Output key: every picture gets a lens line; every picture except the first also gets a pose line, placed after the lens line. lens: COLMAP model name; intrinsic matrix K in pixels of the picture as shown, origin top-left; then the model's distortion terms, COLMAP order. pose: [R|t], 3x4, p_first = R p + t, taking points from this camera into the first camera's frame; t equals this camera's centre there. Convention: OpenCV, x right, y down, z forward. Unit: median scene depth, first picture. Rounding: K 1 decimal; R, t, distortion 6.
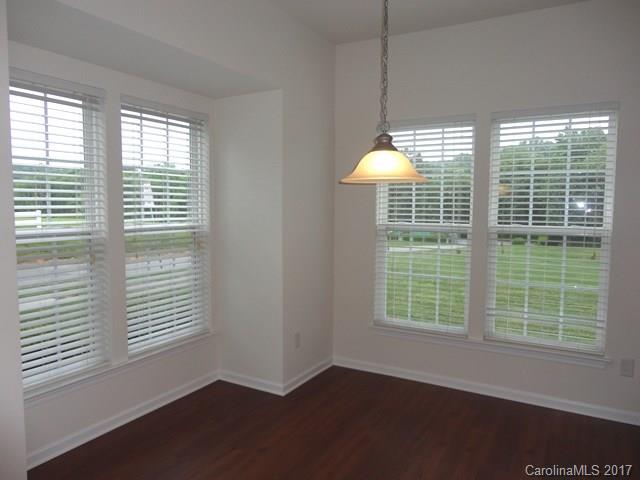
lens RADIAL K [[468.0, 0, 320.0], [0, 468.0, 240.0], [0, 0, 1]] dist [-0.000652, 0.001476]
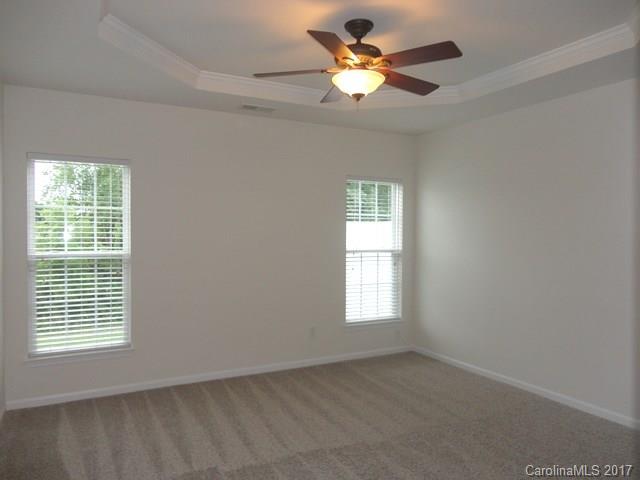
lens RADIAL K [[468.0, 0, 320.0], [0, 468.0, 240.0], [0, 0, 1]] dist [-0.000652, 0.001476]
pose [[0.235819, -0.015659, 0.971671, -0.563109], [0.072320, 0.997380, -0.001479, -0.014431], [-0.969102, 0.070620, 0.236334, 0.137292]]
